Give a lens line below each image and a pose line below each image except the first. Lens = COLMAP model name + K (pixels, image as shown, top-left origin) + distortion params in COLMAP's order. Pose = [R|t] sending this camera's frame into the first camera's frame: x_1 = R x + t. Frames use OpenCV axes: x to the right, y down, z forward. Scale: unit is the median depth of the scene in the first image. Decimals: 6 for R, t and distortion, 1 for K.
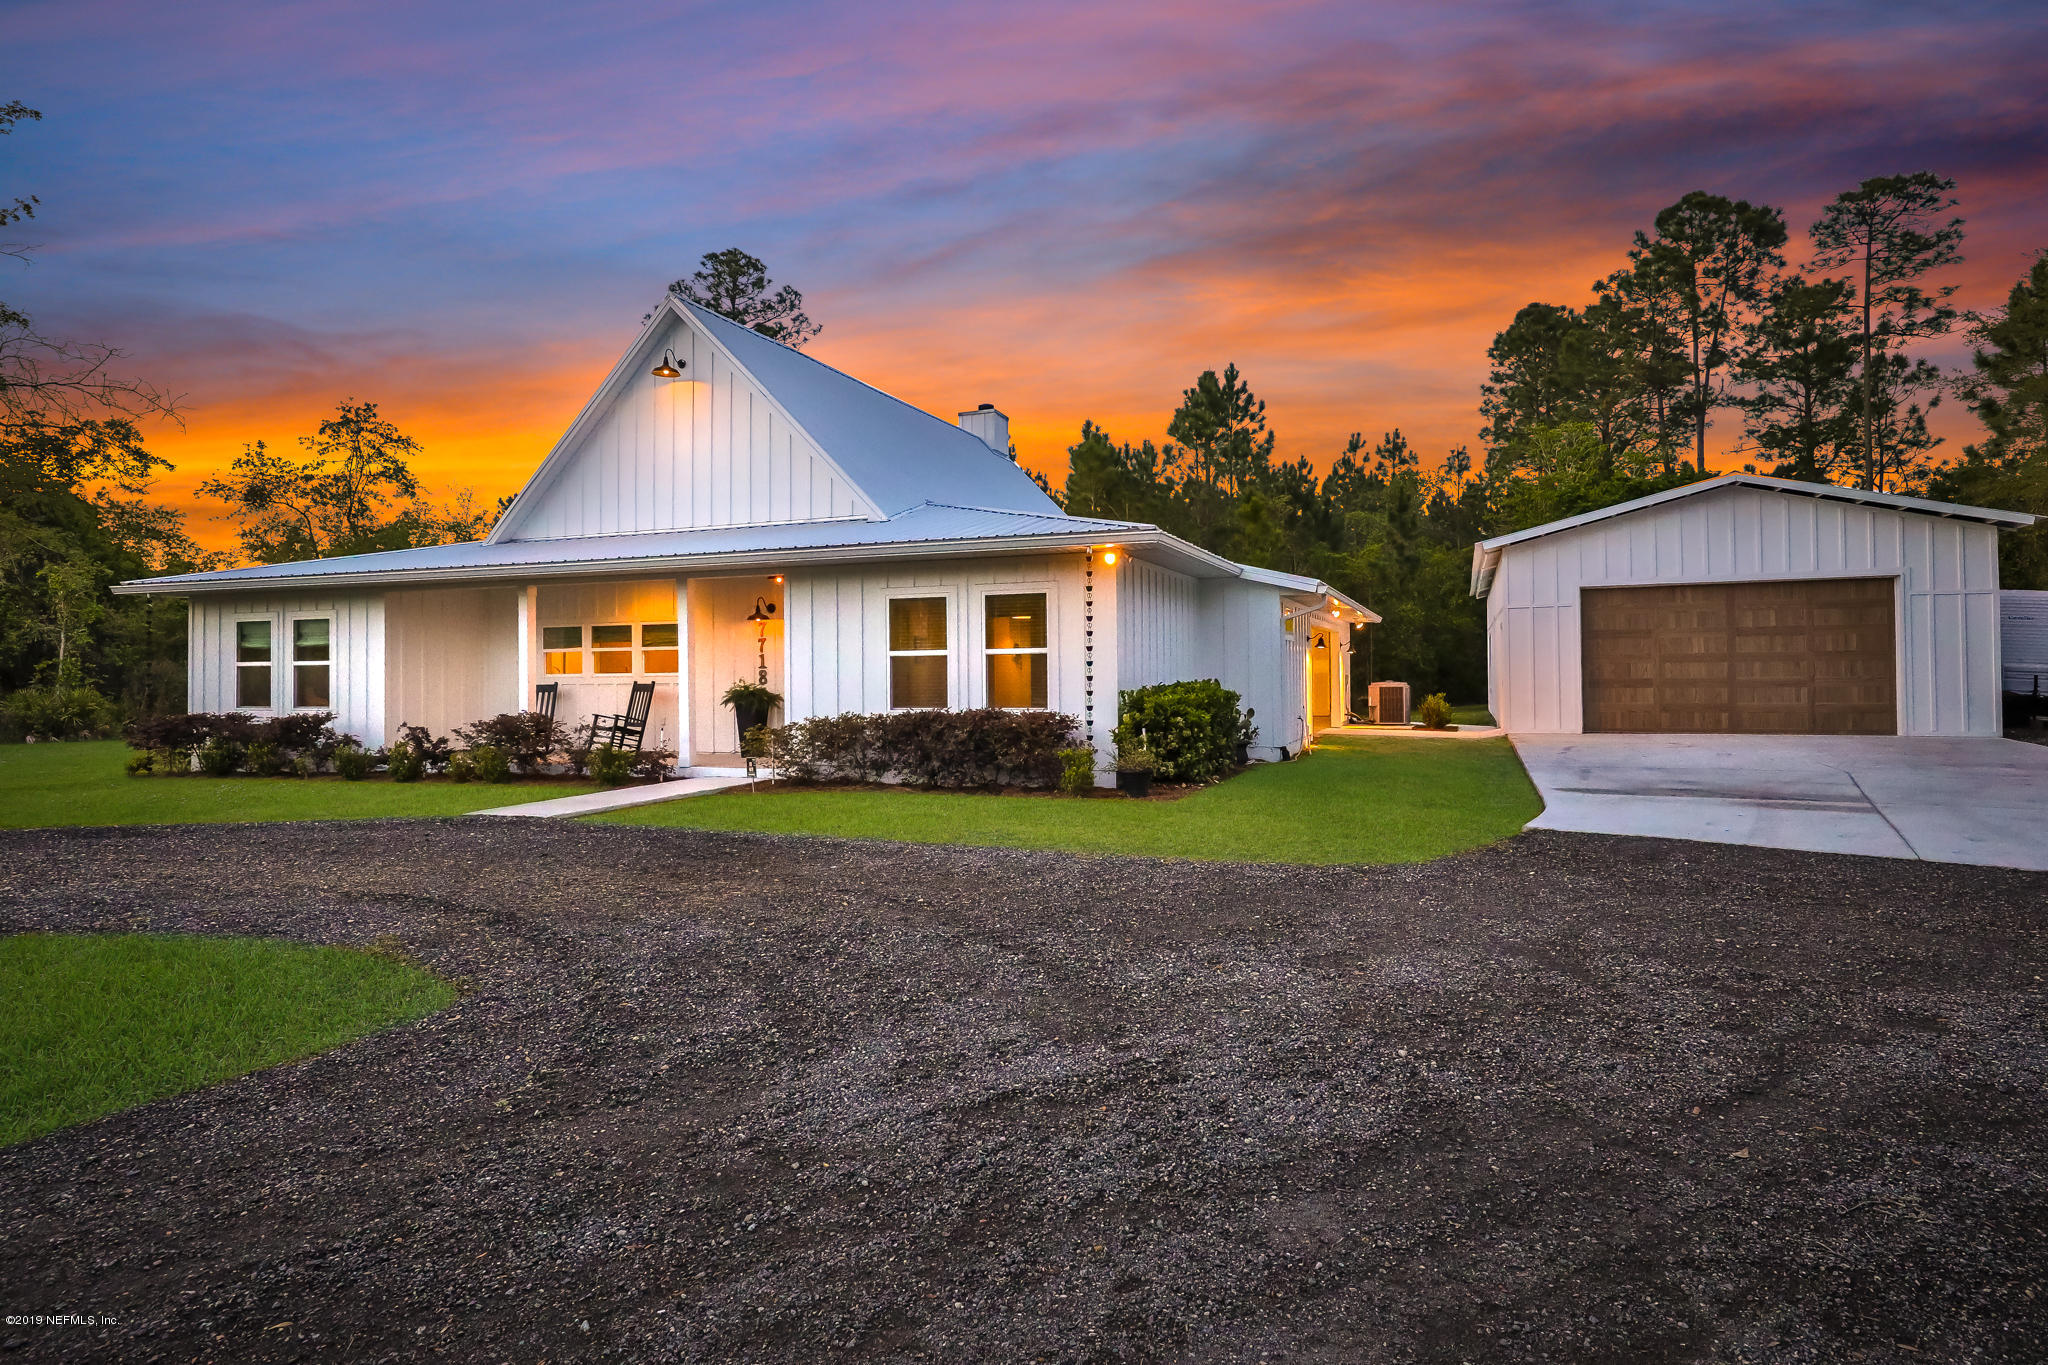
lens RADIAL K [[1054.6, 0, 1017.9], [0, 1054.6, 653.2], [0, 0, 1]] dist [0.001954, -0.000197]
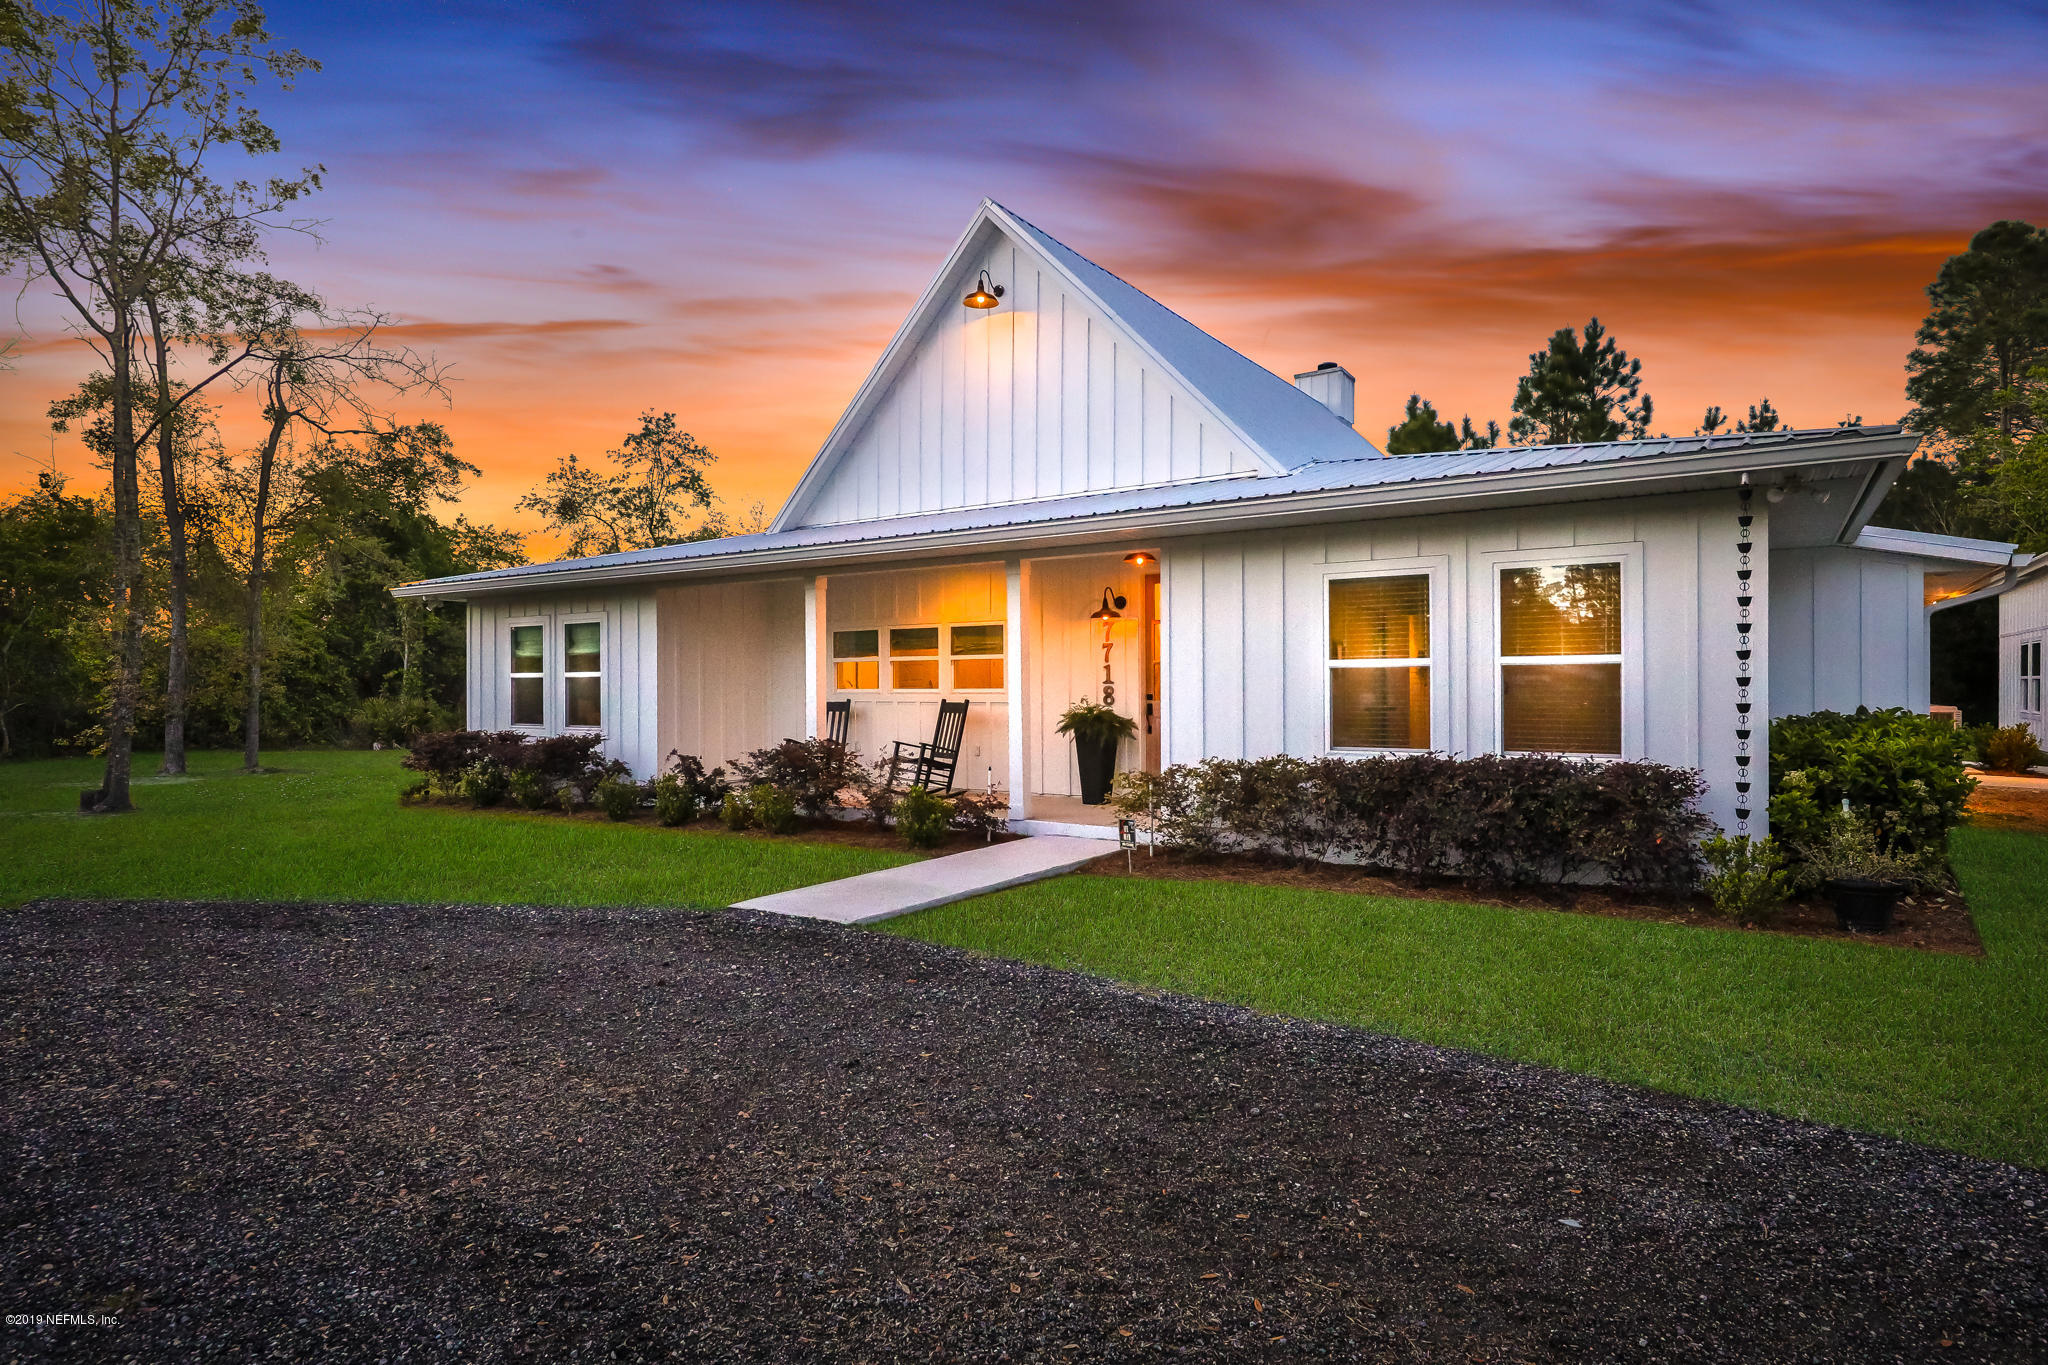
lens RADIAL K [[1058.4, 0, 1024.0], [0, 1058.4, 682.5], [0, 0, 1]] dist [-0.022953, -0.000267]
pose [[0.971522, 0.005206, -0.236891, -0.121996], [-0.001258, 0.999858, 0.016812, 0.001038], [0.236945, -0.016036, 0.971391, 0.259350]]
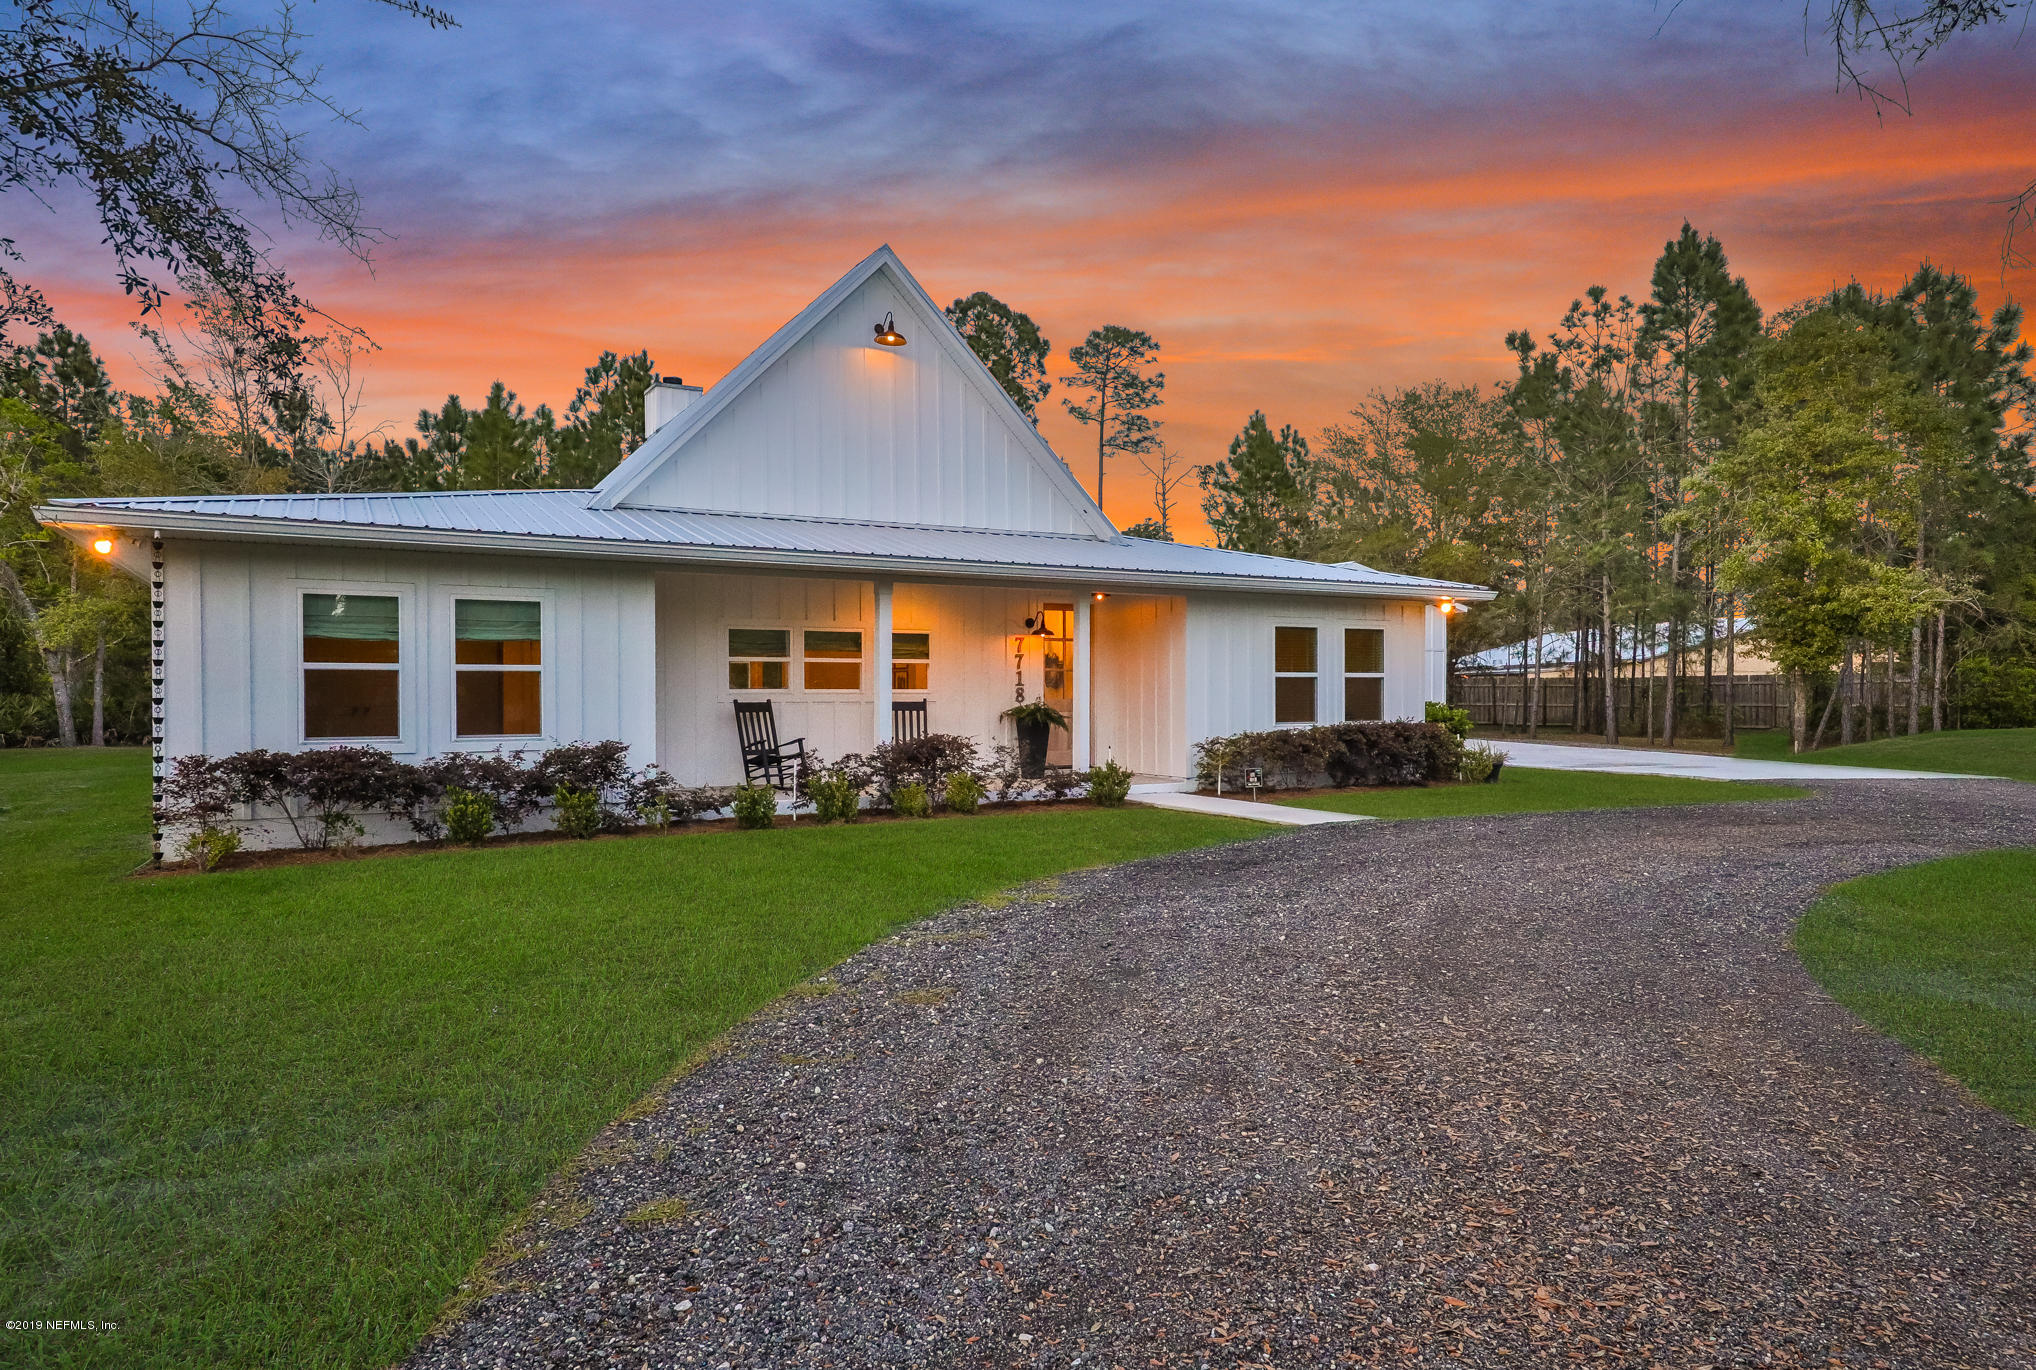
lens RADIAL K [[1139.4, 0, 1024.3], [0, 1139.4, 694.0], [0, 0, 1]] dist [0.055718, 0.000111]
pose [[0.677438, 0.007559, 0.735541, -0.993023], [-0.019157, 0.999789, 0.007369, 0.014180], [-0.735330, -0.019083, 0.677440, 0.293176]]
